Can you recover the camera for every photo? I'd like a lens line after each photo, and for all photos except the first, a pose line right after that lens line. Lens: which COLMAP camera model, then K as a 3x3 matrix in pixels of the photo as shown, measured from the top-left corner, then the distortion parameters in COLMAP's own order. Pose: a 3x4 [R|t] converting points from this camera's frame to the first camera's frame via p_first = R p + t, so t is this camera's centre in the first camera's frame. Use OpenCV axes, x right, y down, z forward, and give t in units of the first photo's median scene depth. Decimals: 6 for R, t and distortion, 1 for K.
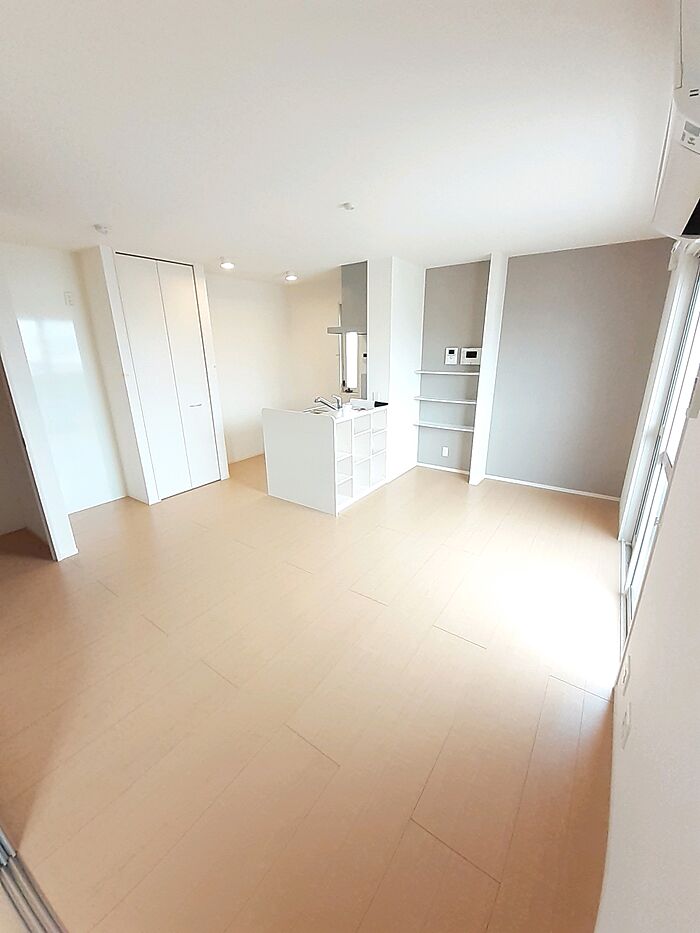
lens RADIAL K [[370.0, 0, 351.6], [0, 370.0, 462.0], [0, 0, 1]] dist [0.017166, -0.000023]
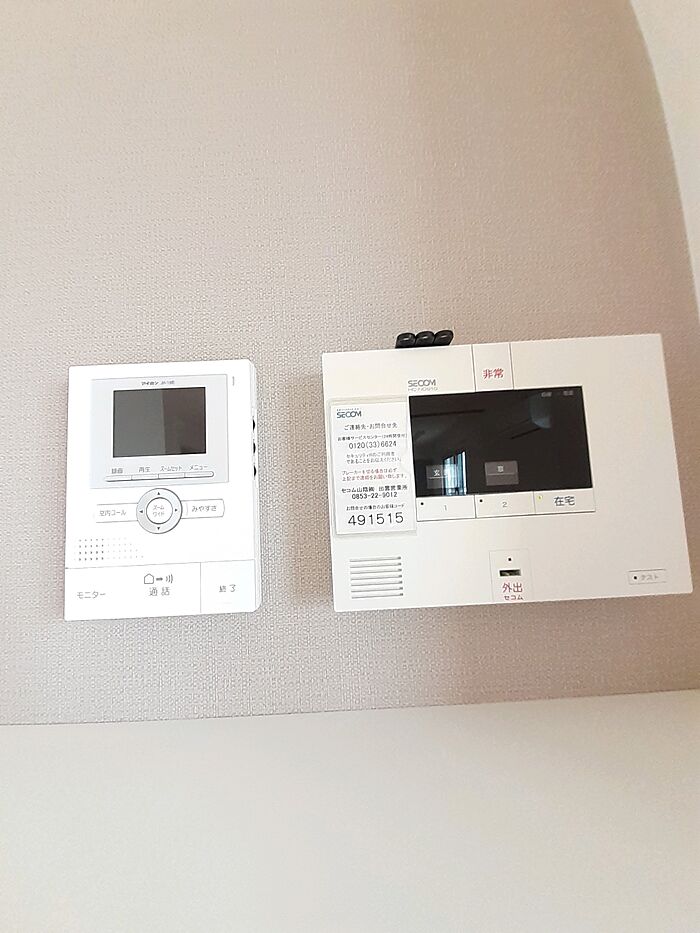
lens RADIAL K [[370.0, 0, 351.6], [0, 370.0, 462.0], [0, 0, 1]] dist [0.017166, -0.000023]
pose [[0.962259, -0.011431, 0.271894, 0.282794], [0.122763, 0.909913, -0.396217, -0.263586], [-0.242871, 0.414642, 0.876975, 0.944864]]
